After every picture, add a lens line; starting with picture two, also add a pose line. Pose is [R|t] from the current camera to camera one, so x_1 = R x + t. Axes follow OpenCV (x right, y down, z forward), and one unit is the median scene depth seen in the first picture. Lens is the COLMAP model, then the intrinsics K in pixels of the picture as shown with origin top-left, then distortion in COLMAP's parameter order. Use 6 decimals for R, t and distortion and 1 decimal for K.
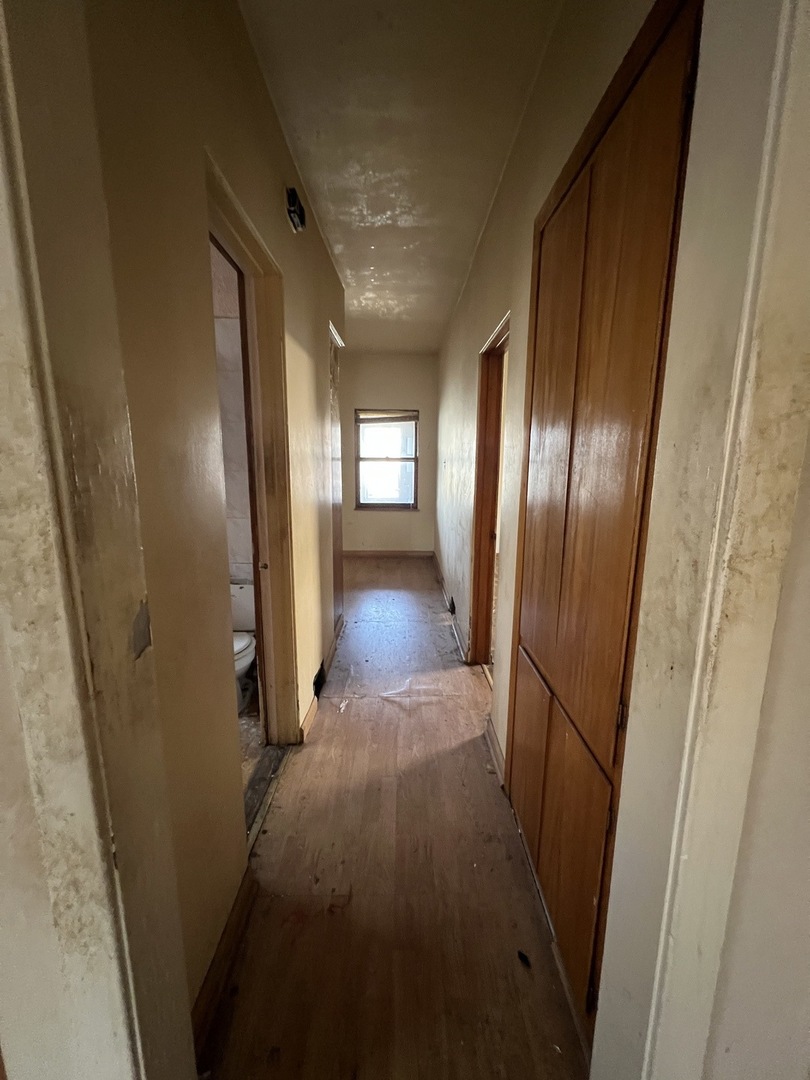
lens RADIAL K [[430.8, 0, 406.1], [0, 430.8, 541.0], [0, 0, 1]] dist [-0.012503, -0.000089]
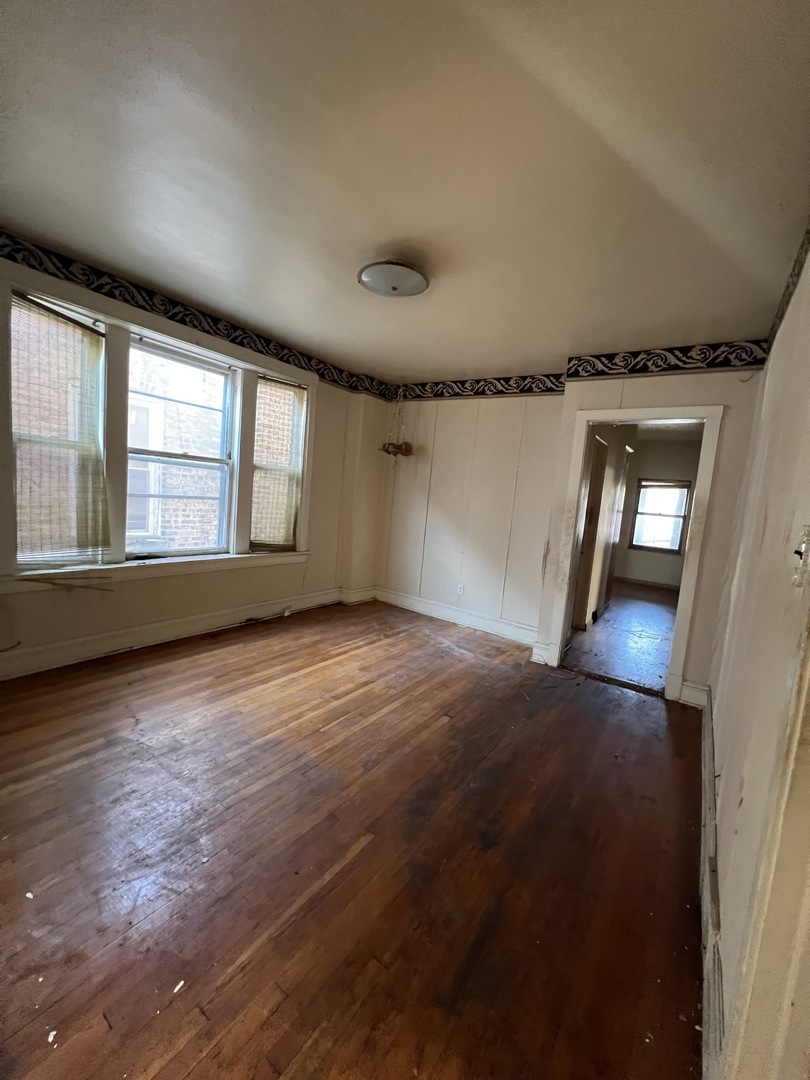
lens RADIAL K [[430.8, 0, 406.2], [0, 430.8, 539.1], [0, 0, 1]] dist [-0.012503, -0.000089]
pose [[0.814242, 0.123944, -0.567140, 0.082482], [-0.181826, 0.982236, -0.046387, 0.094860], [0.551316, 0.140891, 0.822314, -0.550364]]
